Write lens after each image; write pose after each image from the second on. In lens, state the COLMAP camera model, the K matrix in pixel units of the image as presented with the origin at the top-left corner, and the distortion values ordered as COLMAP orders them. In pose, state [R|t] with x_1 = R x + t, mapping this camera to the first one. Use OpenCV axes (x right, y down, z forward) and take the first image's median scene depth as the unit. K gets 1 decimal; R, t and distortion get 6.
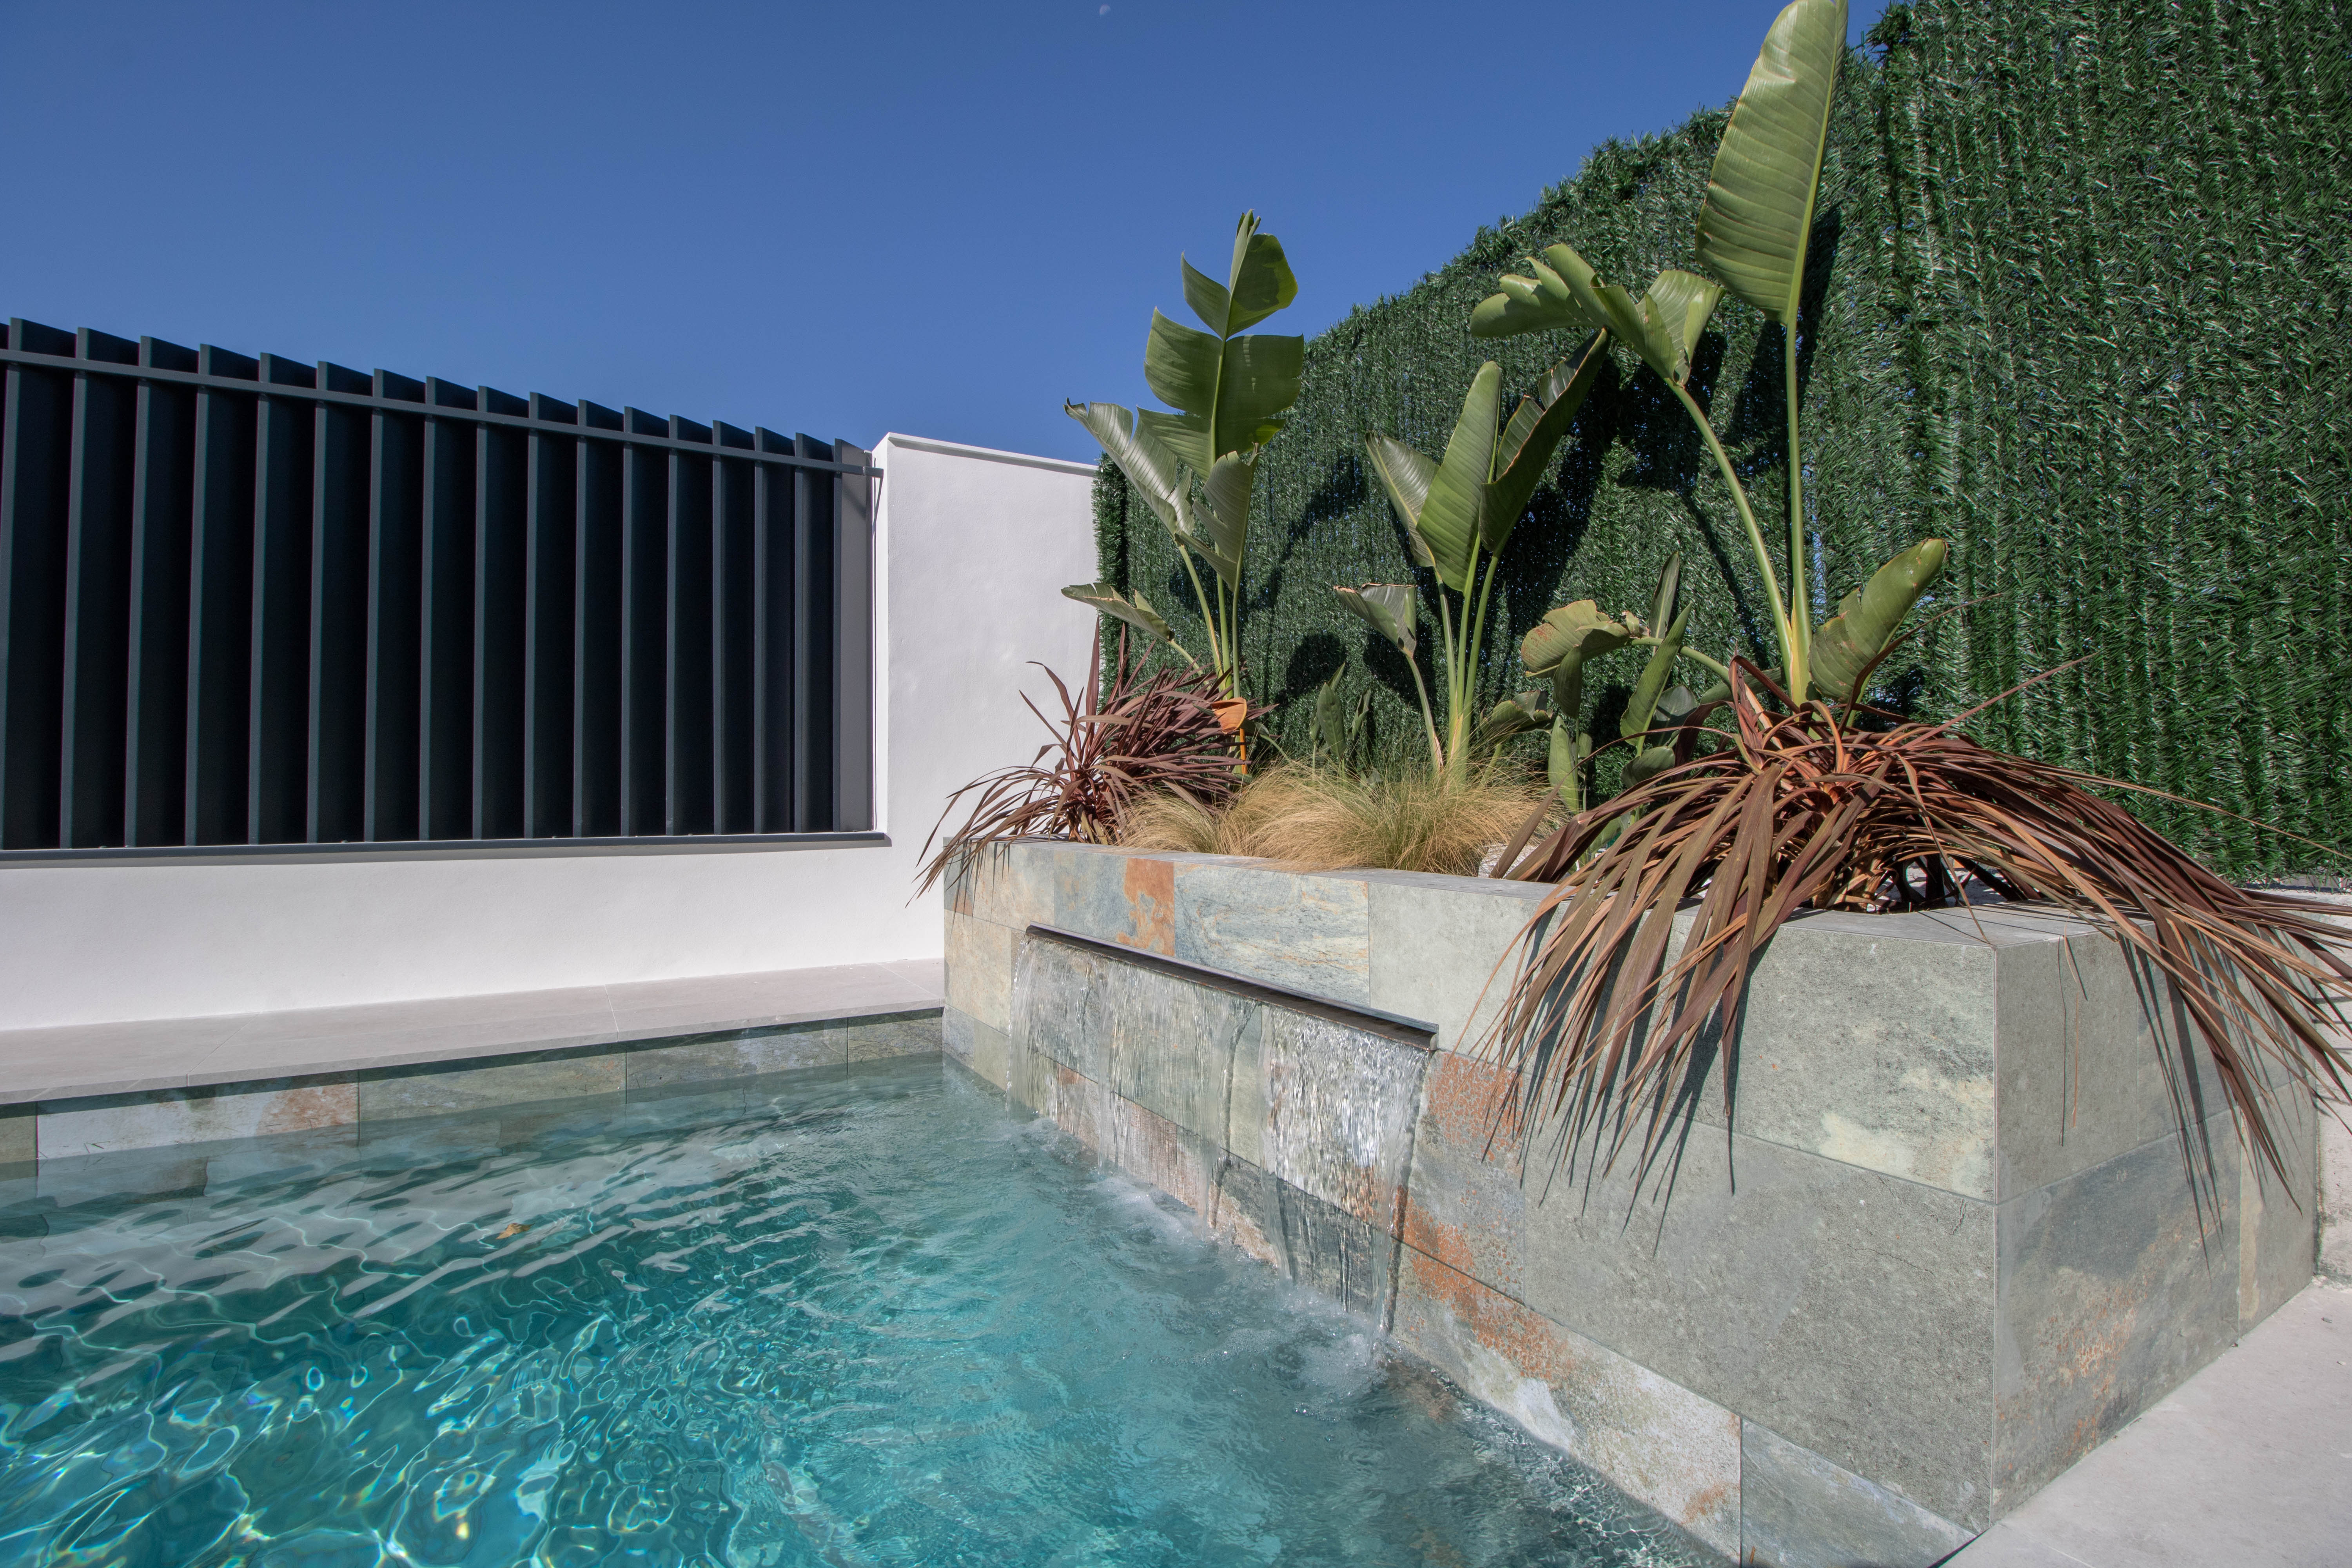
lens RADIAL K [[1085.6, 0, 1196.7], [0, 1085.6, 778.2], [0, 0, 1]] dist [-0.003447, -0.010324]
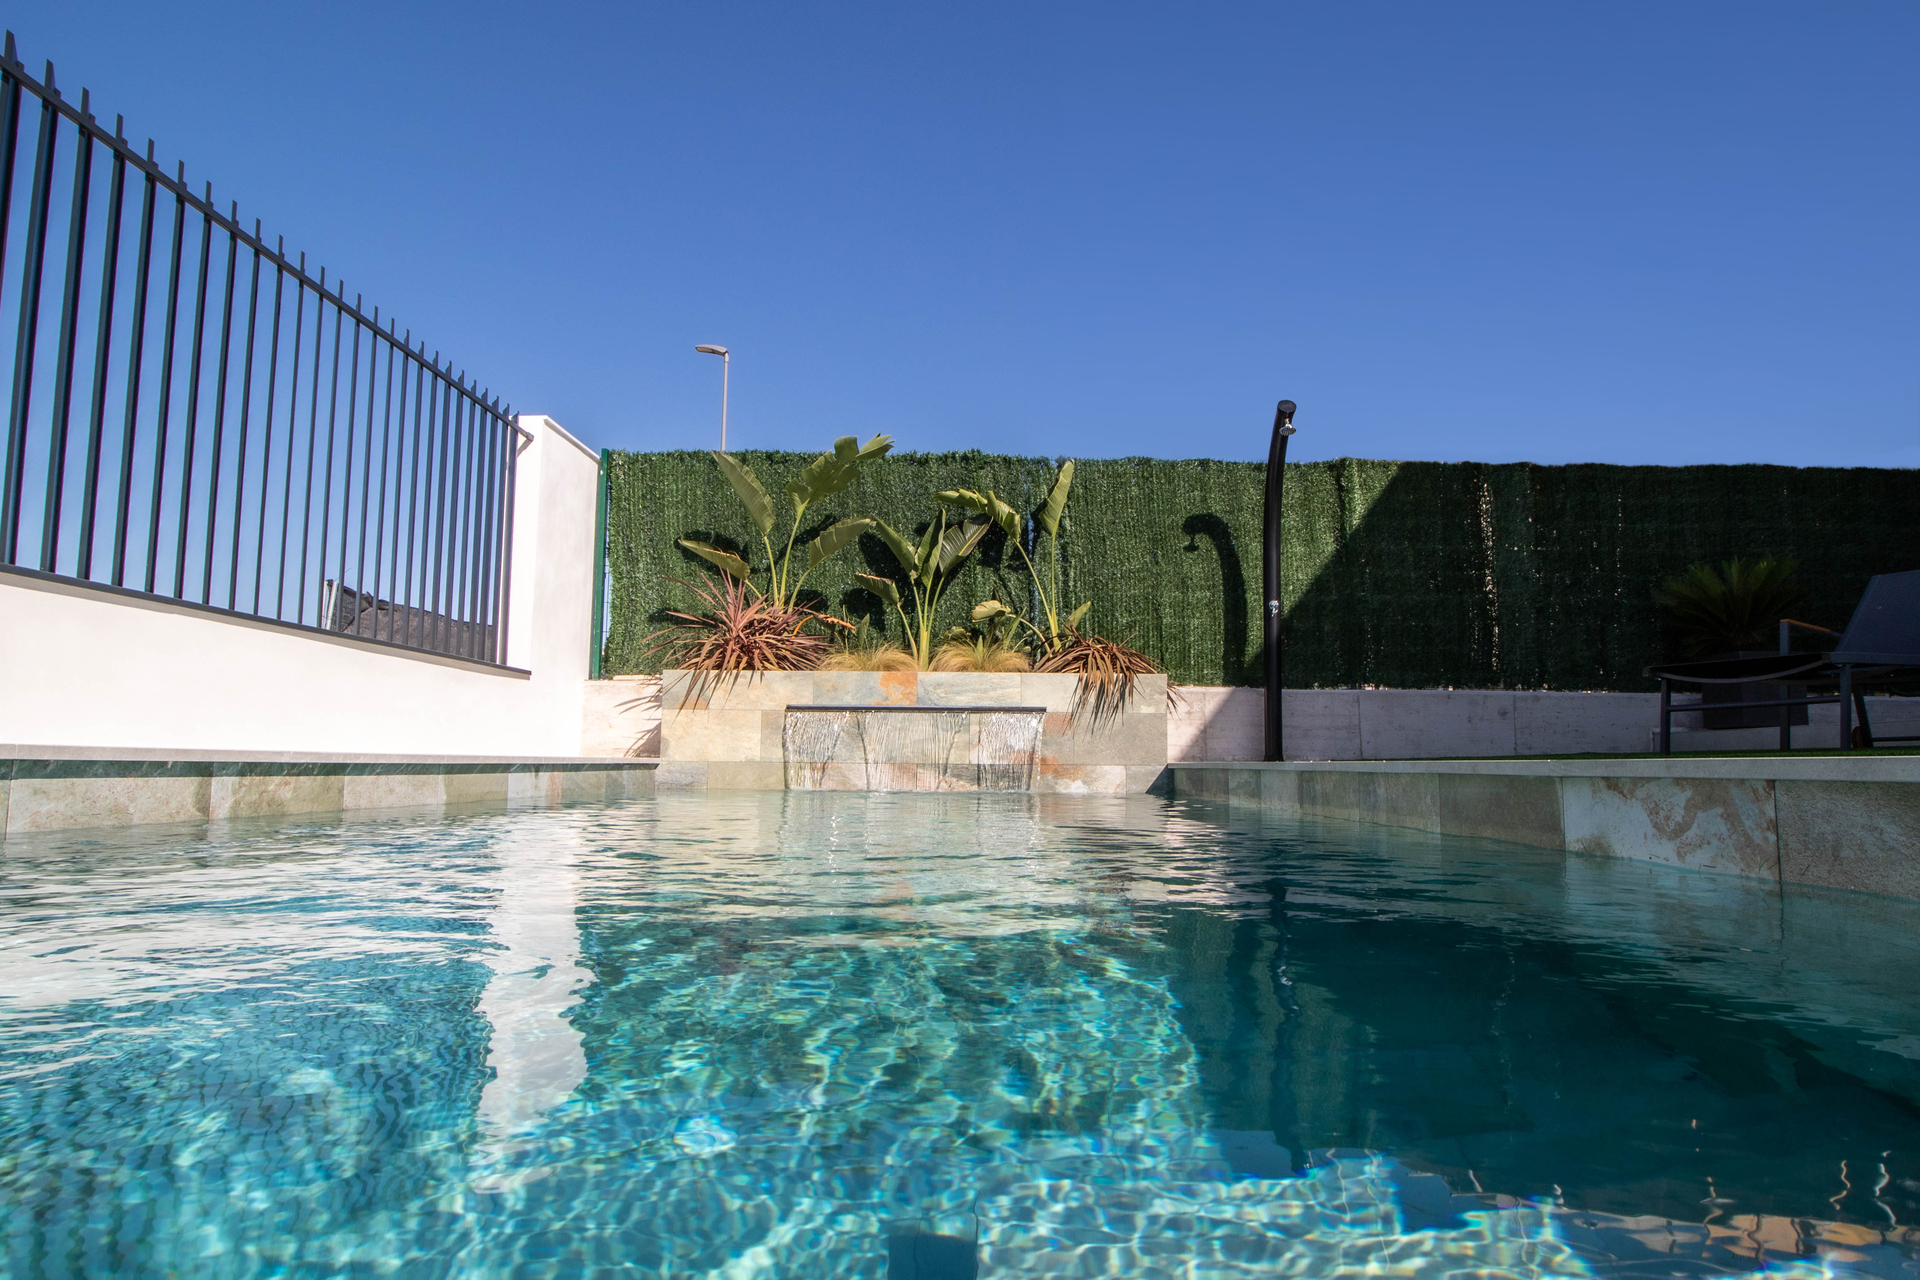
lens RADIAL K [[1167.2, 0, 977.5], [0, 1167.2, 636.7], [0, 0, 1]] dist [0.007235, -0.009706]
pose [[0.514192, 0.103298, 0.851432, -3.006323], [-0.023978, 0.994064, -0.106122, 0.359681], [-0.857340, 0.034152, 0.513616, -0.847084]]
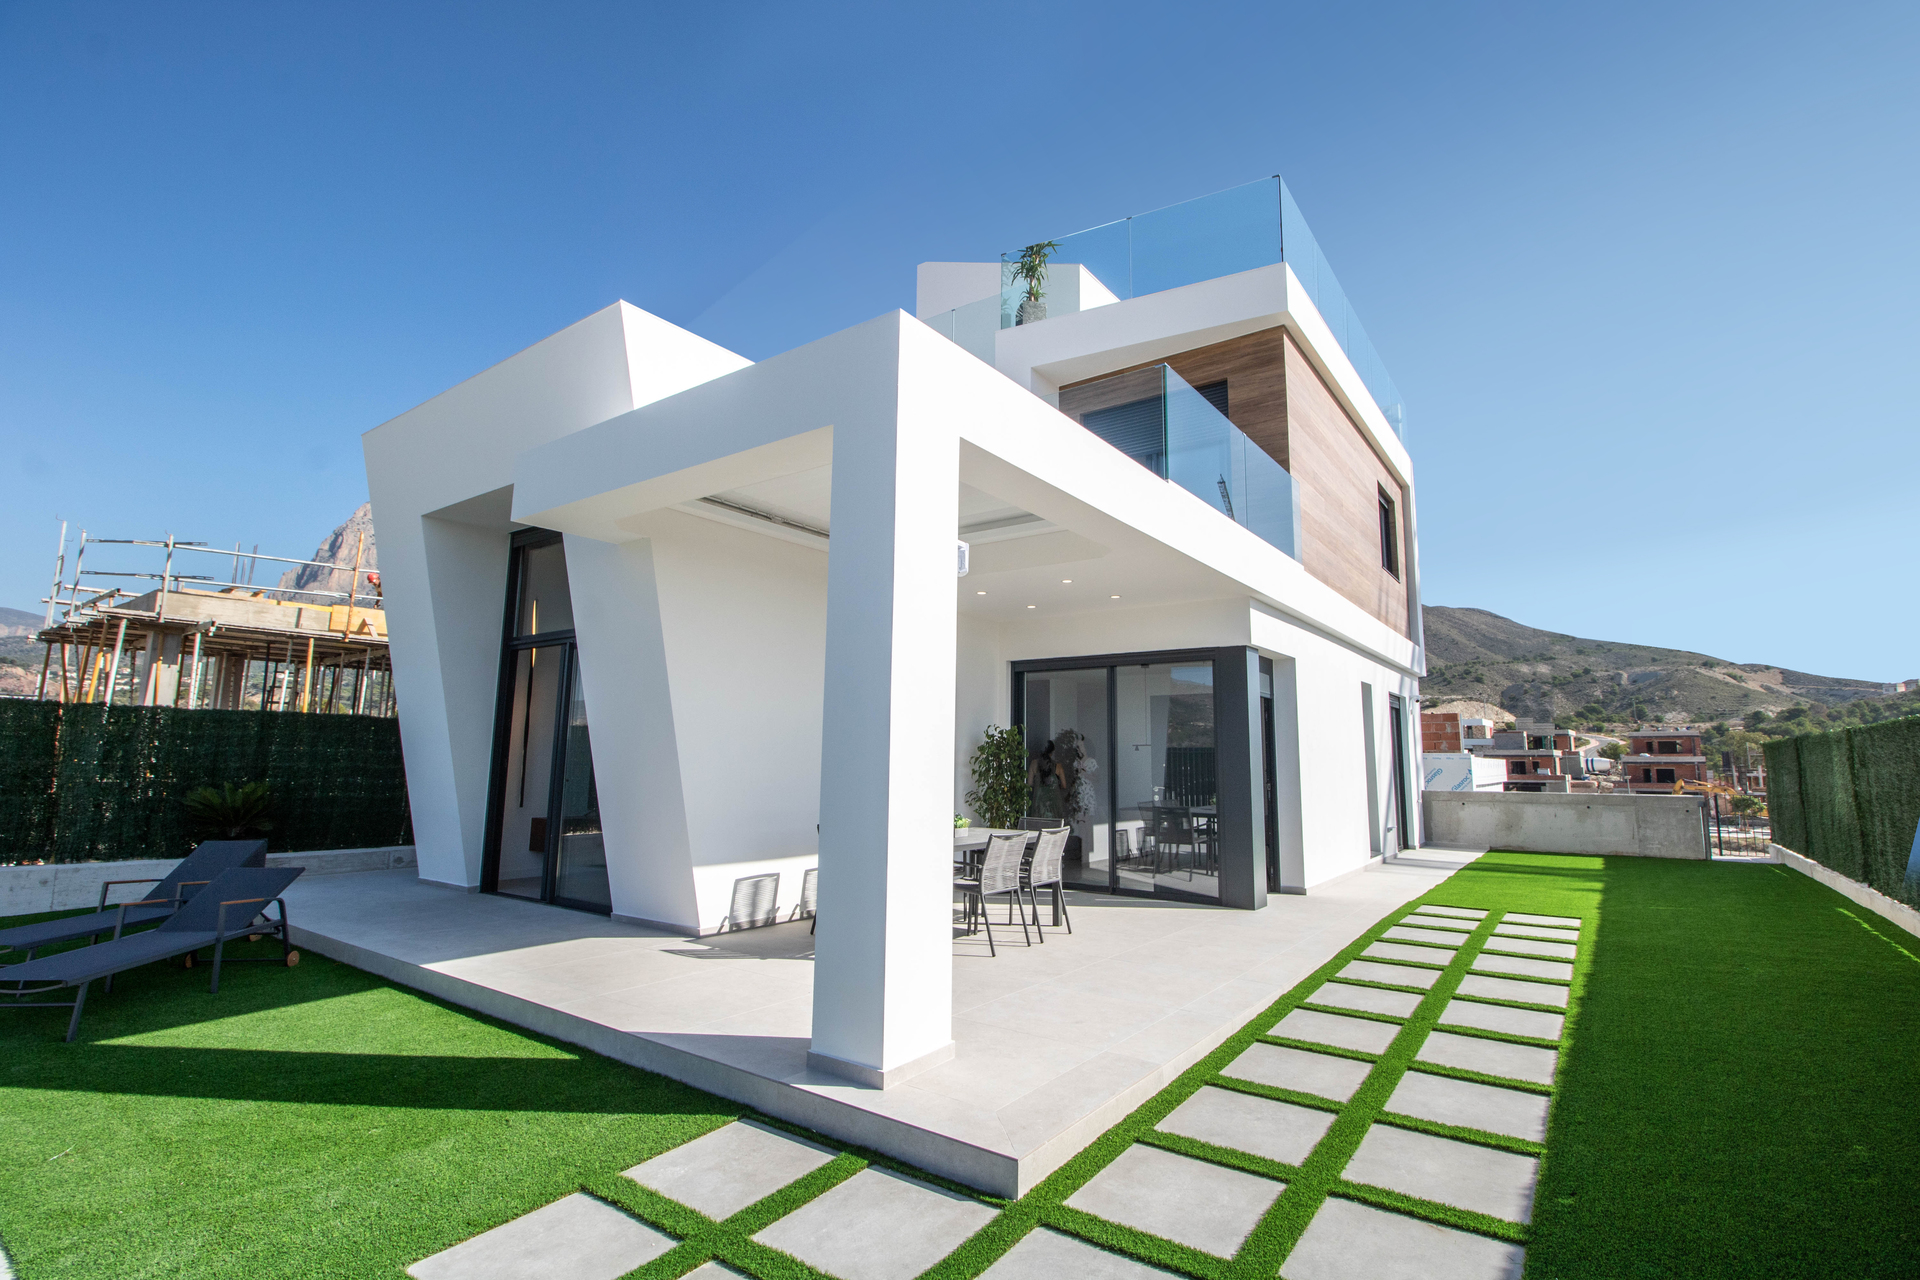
lens RADIAL K [[886.2, 0, 975.5], [0, 886.2, 631.1], [0, 0, 1]] dist [-0.003447, -0.010324]
pose [[-0.402017, 0.131344, 0.906163, -4.545296], [-0.026211, 0.987602, -0.154776, -0.536535], [-0.915257, -0.085974, -0.393590, -2.757999]]
